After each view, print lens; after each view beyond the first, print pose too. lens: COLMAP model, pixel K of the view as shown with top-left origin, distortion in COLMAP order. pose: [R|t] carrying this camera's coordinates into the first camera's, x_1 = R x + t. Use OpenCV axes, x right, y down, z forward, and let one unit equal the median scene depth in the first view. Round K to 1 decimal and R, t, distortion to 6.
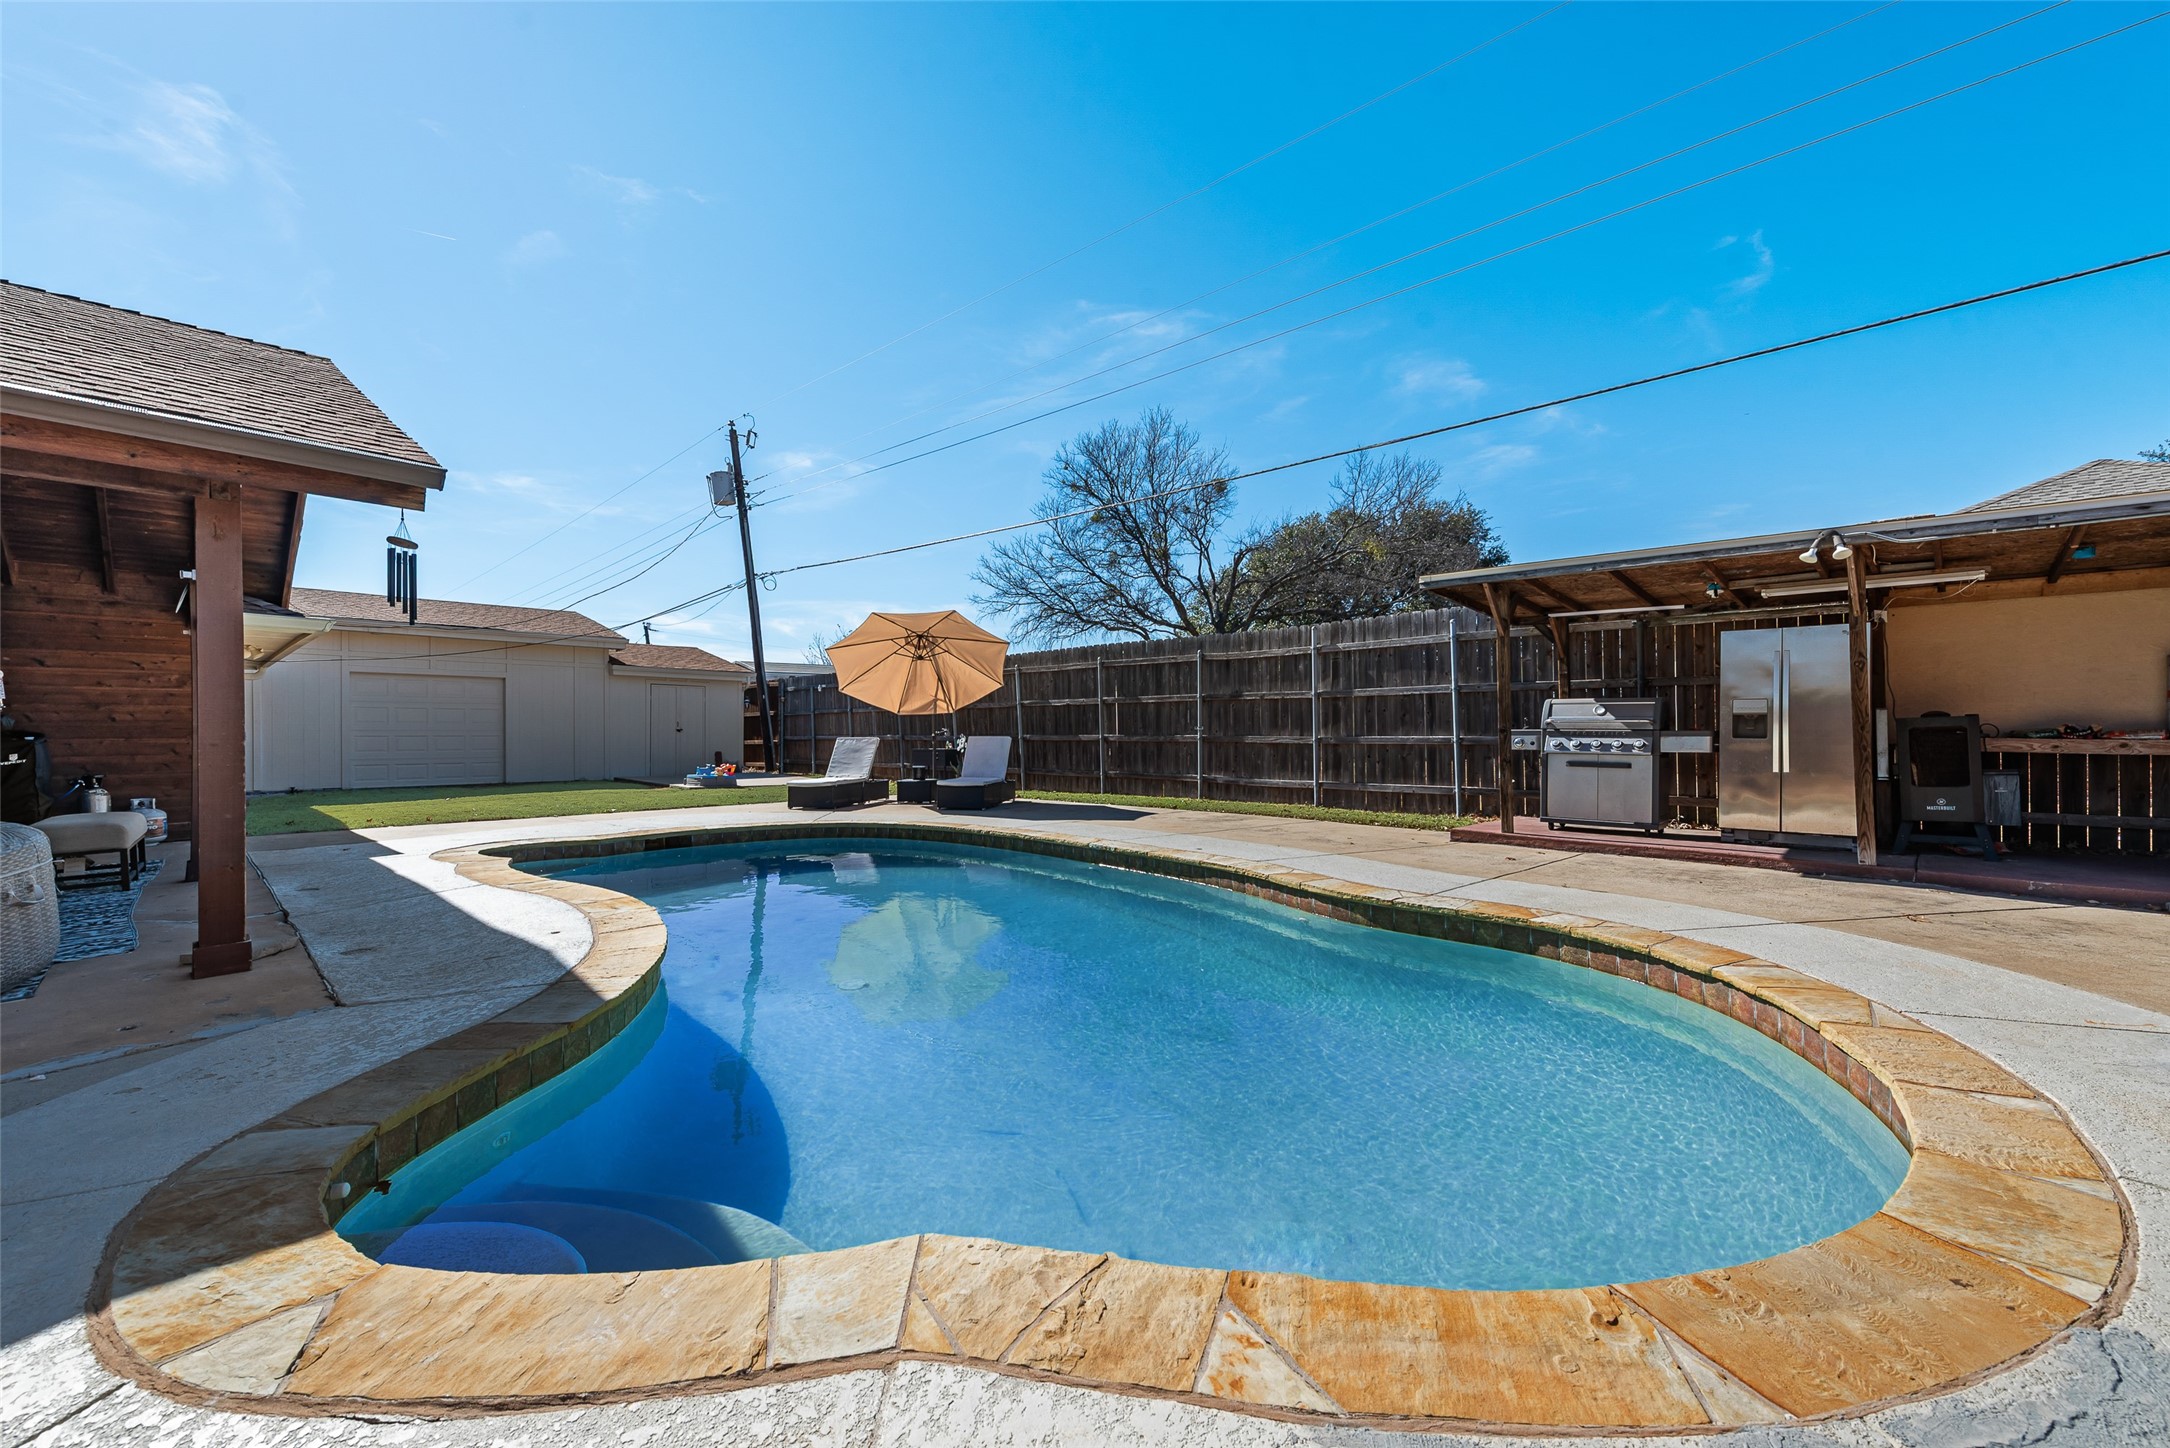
lens RADIAL K [[848.2, 0, 1084.5], [0, 848.2, 727.8], [0, 0, 1]] dist [0.017764, -0.005673]
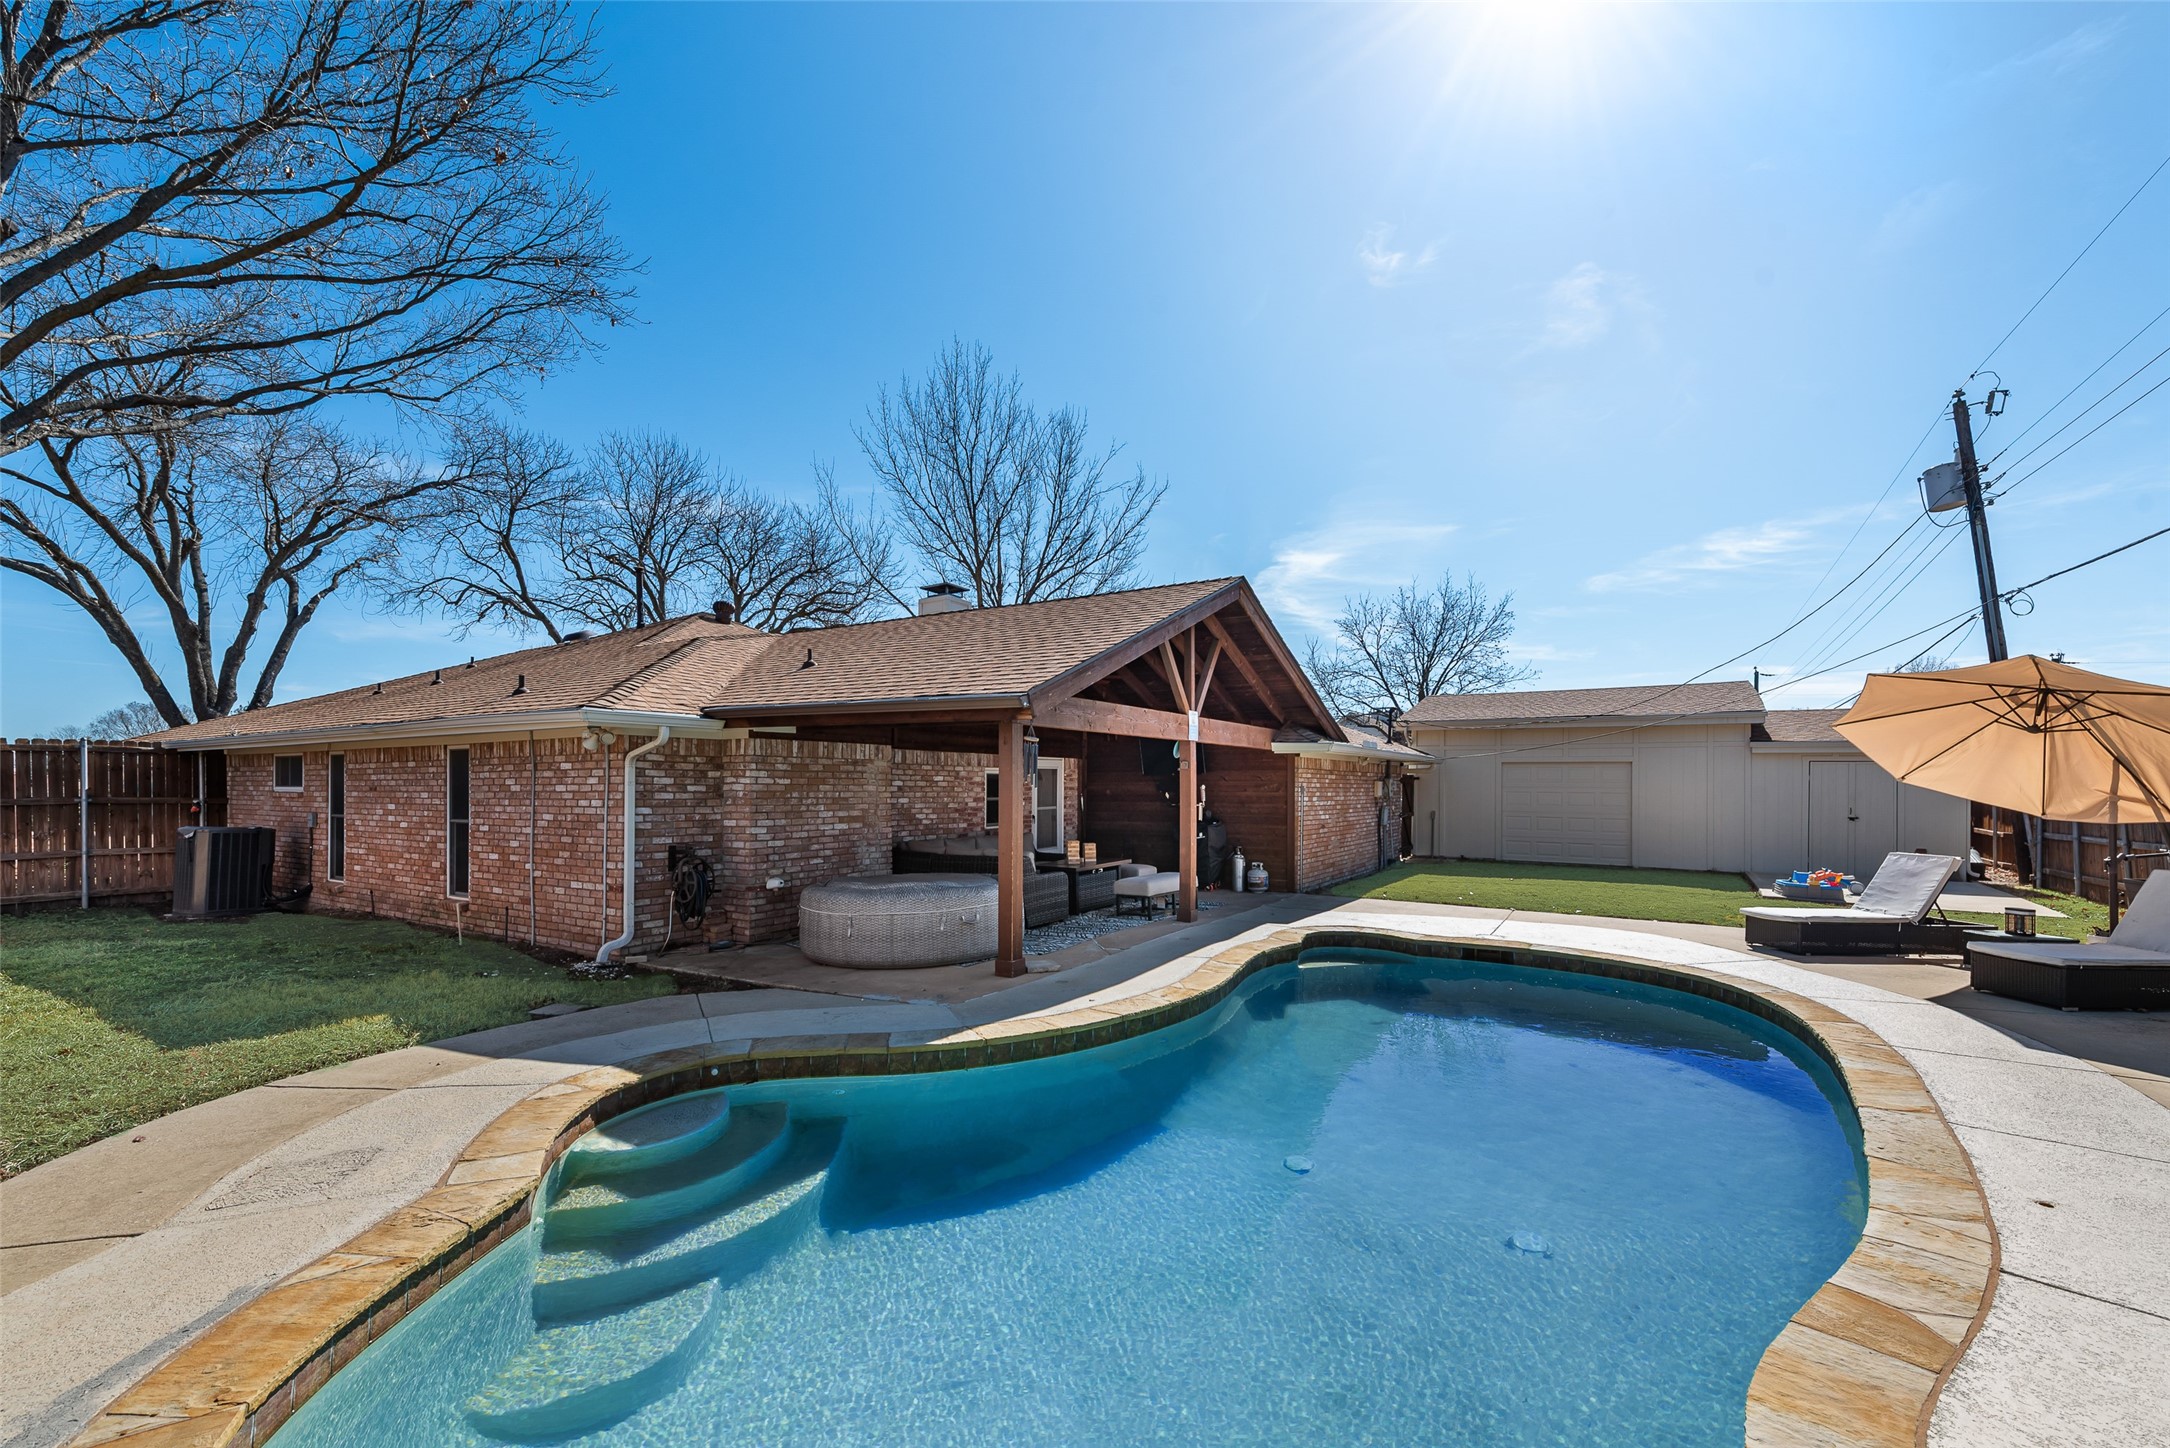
lens RADIAL K [[898.9, 0, 1084.8], [0, 898.9, 735.9], [0, 0, 1]] dist [0.020503, -0.008673]
pose [[0.255641, -0.044883, -0.965729, 0.319825], [-0.015744, 0.998596, -0.050578, -0.044602], [0.966644, 0.028134, 0.254575, 0.249965]]
